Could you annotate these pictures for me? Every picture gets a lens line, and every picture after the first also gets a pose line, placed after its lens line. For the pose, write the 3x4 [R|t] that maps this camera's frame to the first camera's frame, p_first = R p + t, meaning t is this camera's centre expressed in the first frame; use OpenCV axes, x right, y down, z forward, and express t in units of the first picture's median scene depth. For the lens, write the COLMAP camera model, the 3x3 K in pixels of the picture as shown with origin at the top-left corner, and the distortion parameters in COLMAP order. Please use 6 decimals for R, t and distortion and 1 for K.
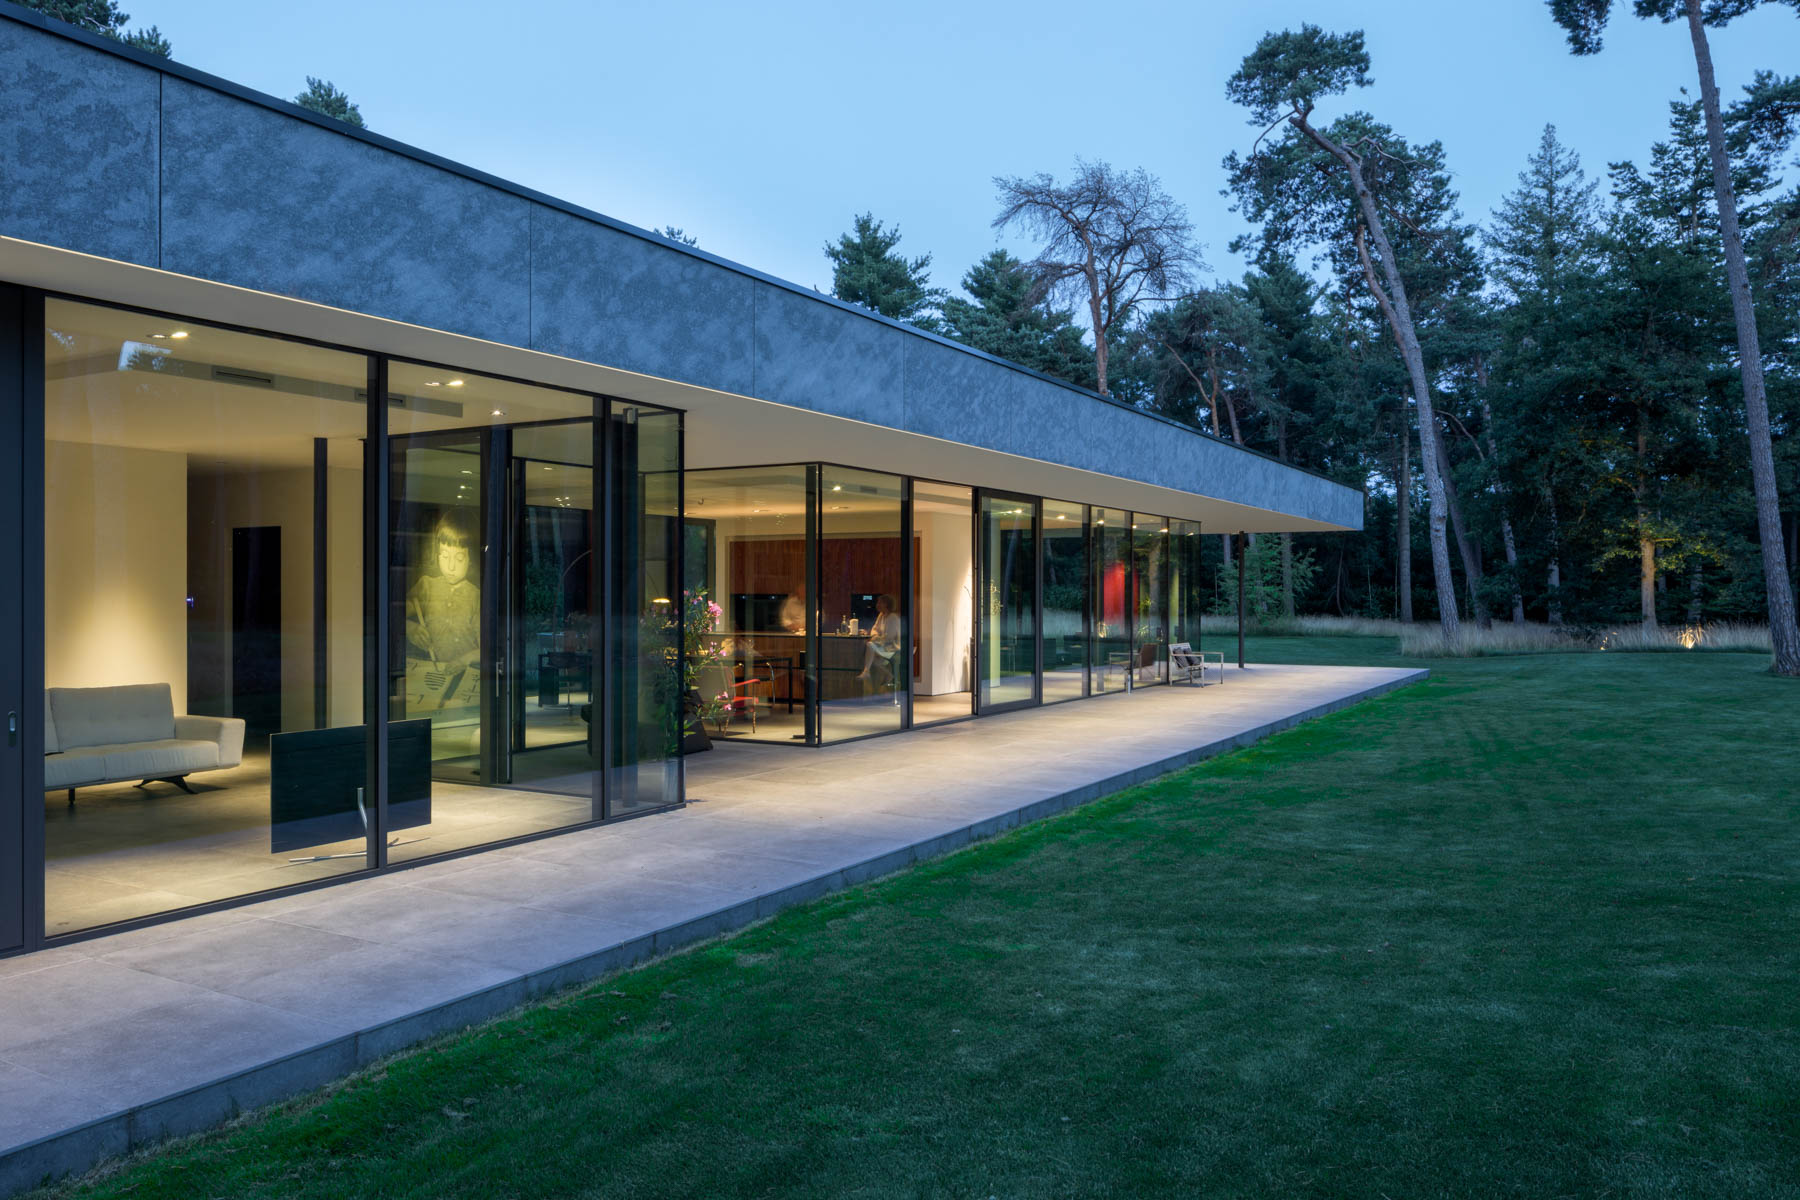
lens RADIAL K [[1346.8, 0, 825.3], [0, 1346.8, 599.4], [0, 0, 1]] dist [-0.007534, -0.003405]
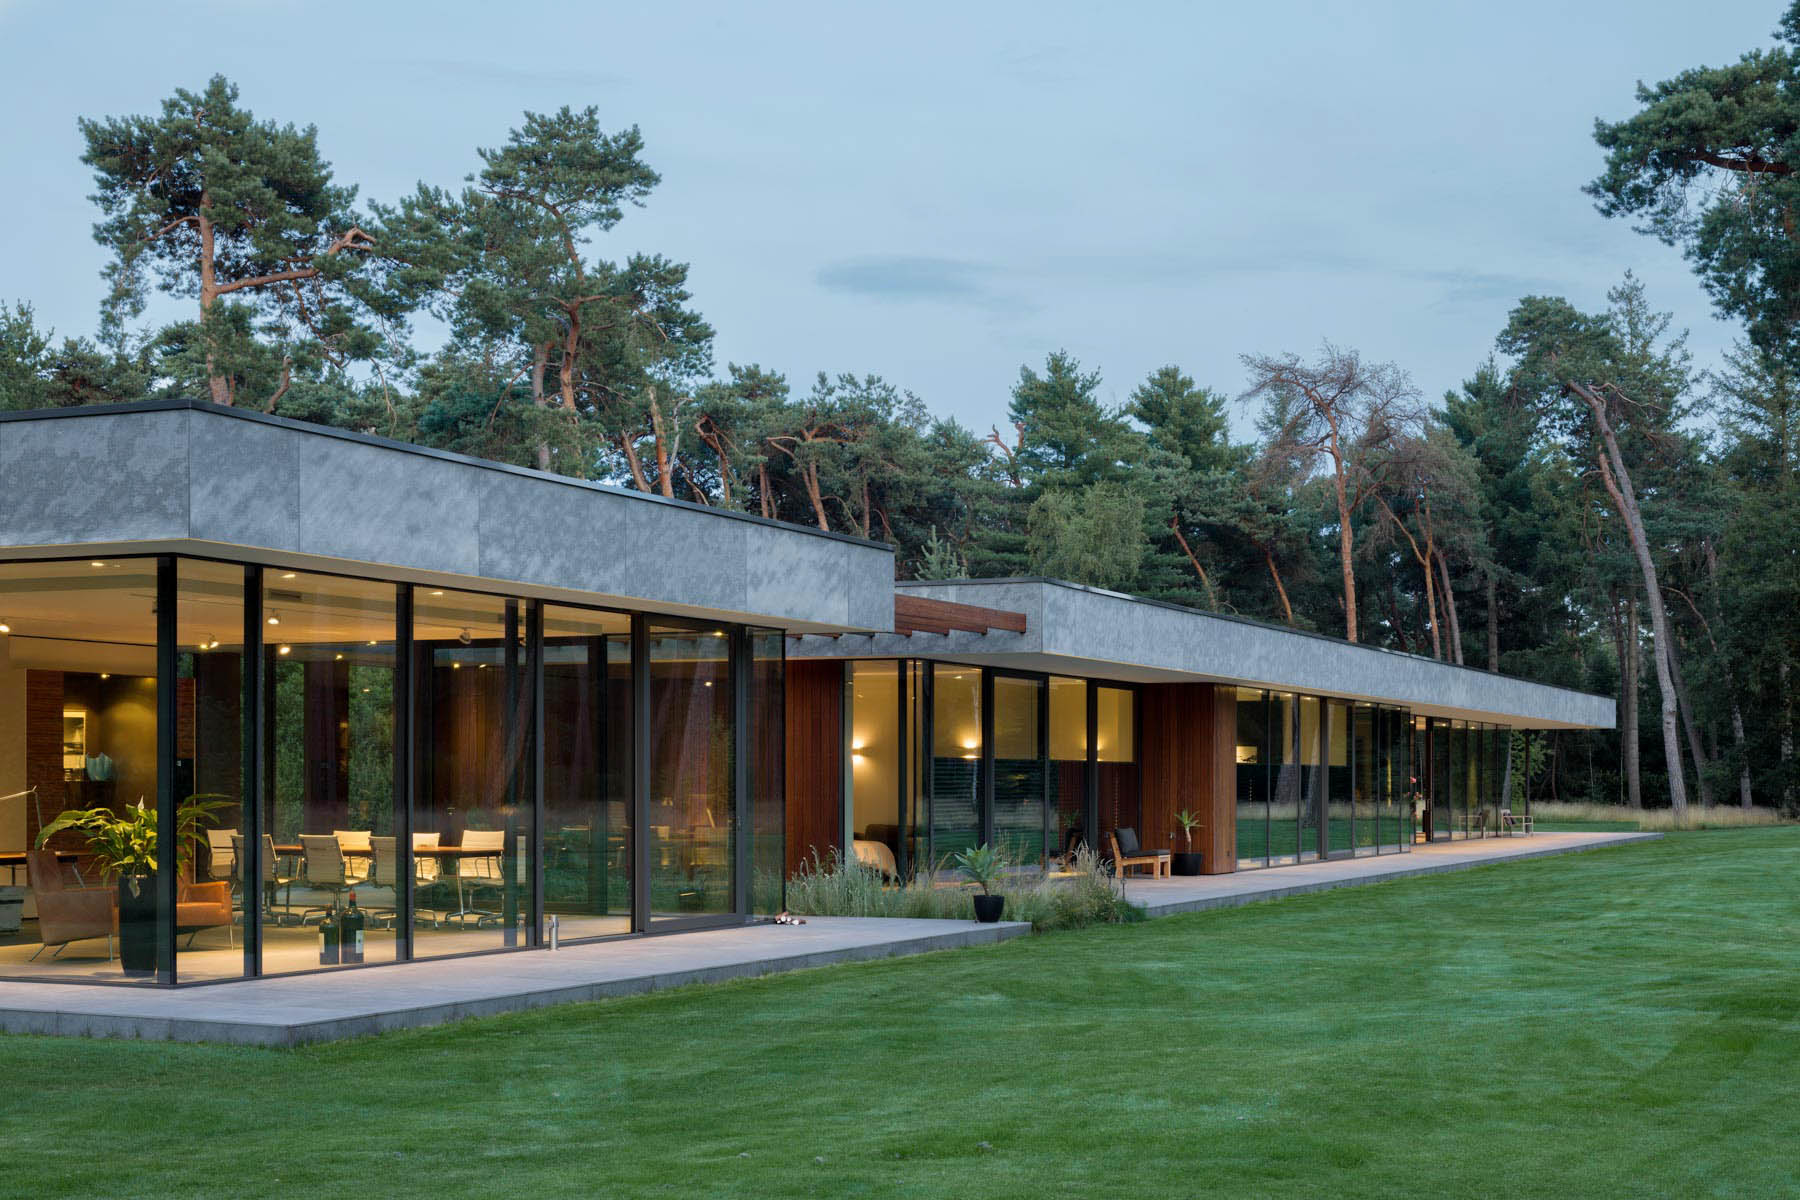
lens RADIAL K [[2569.9, 0, 907.2], [0, 2569.9, 766.2], [0, 0, 1]] dist [-0.044566, -0.024036]
pose [[0.990215, 0.001068, 0.139545, -0.310620], [0.000288, 0.999953, -0.009697, 0.004622], [-0.139549, 0.009642, 0.990168, -0.675280]]
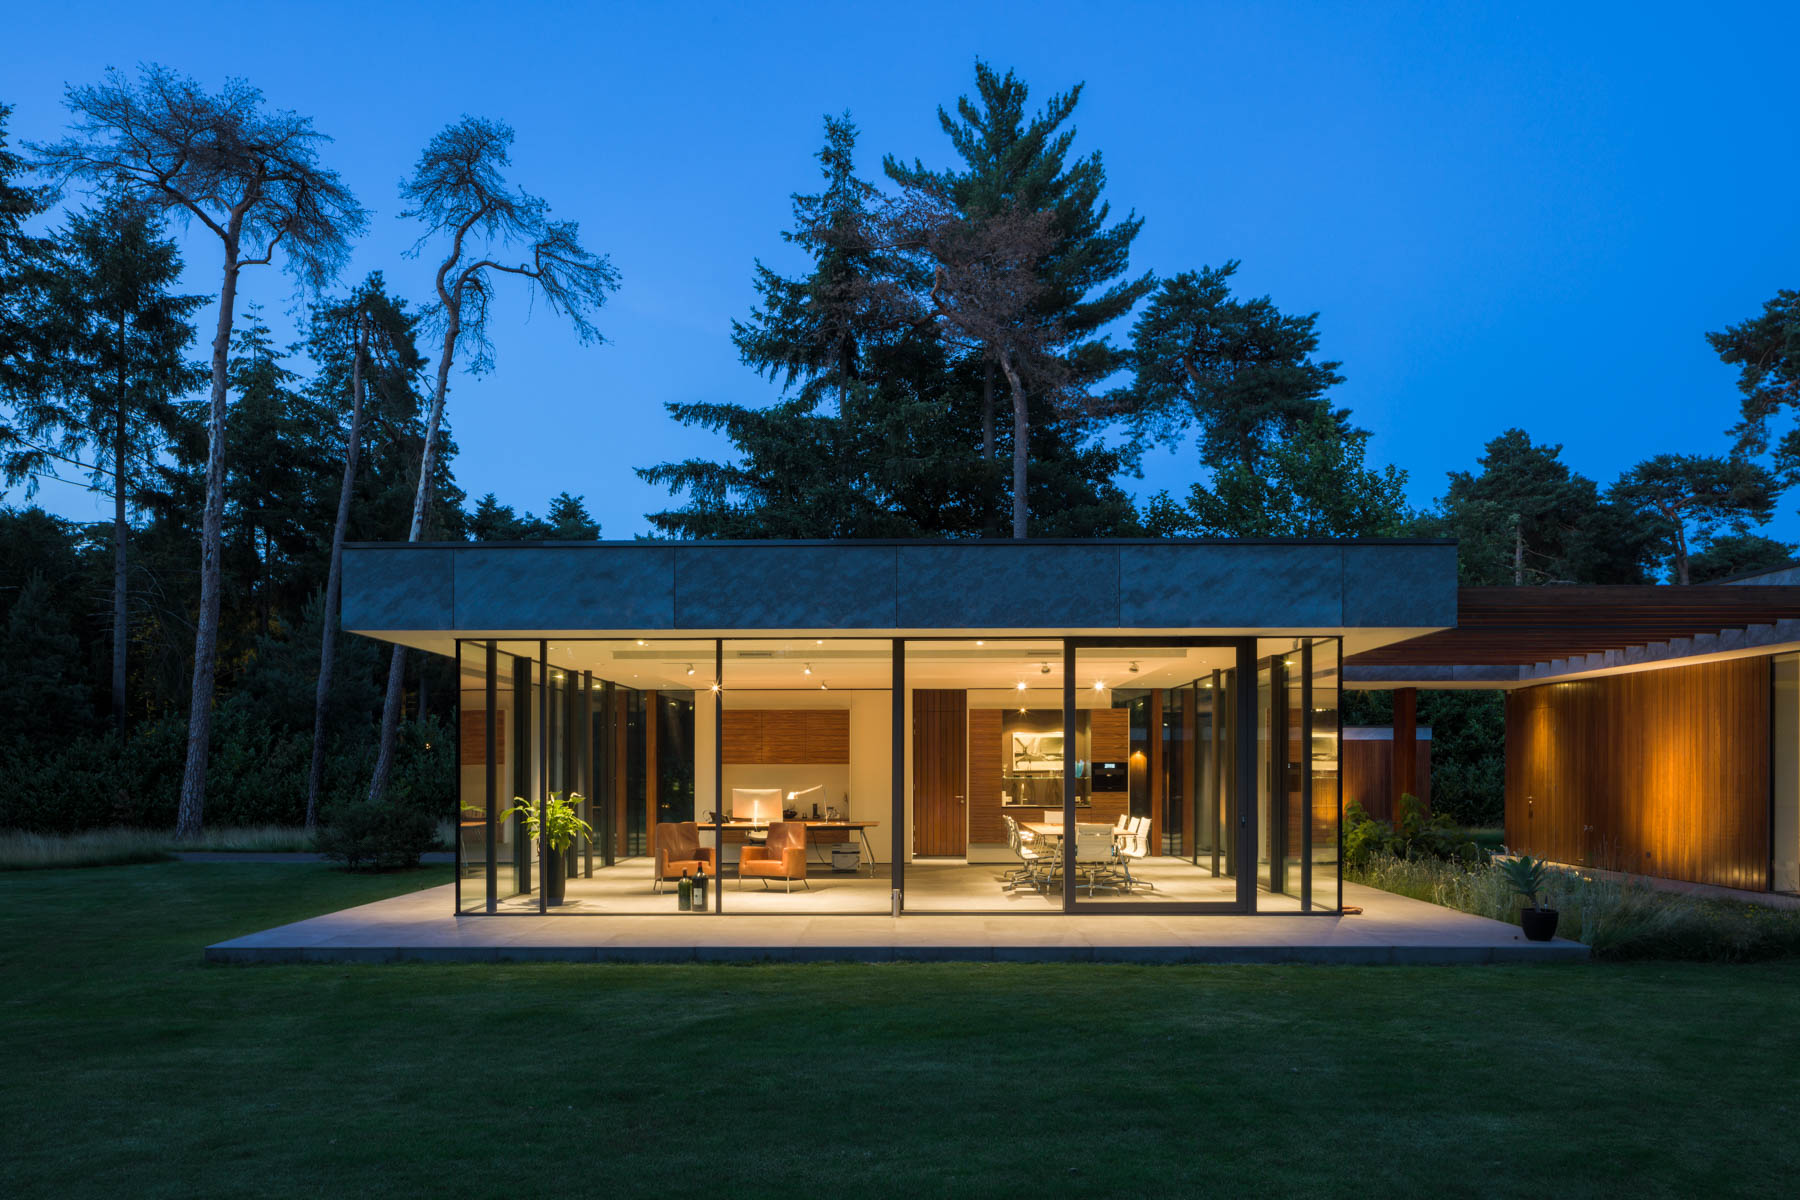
lens RADIAL K [[1216.4, 0, 905.2], [0, 1216.4, 772.9], [0, 0, 1]] dist [-0.014355, -0.003924]
pose [[0.510781, 0.000807, -0.859710, -0.124722], [-0.001149, 0.999999, 0.000256, 0.001385], [0.859710, 0.000857, 0.510782, -0.417520]]
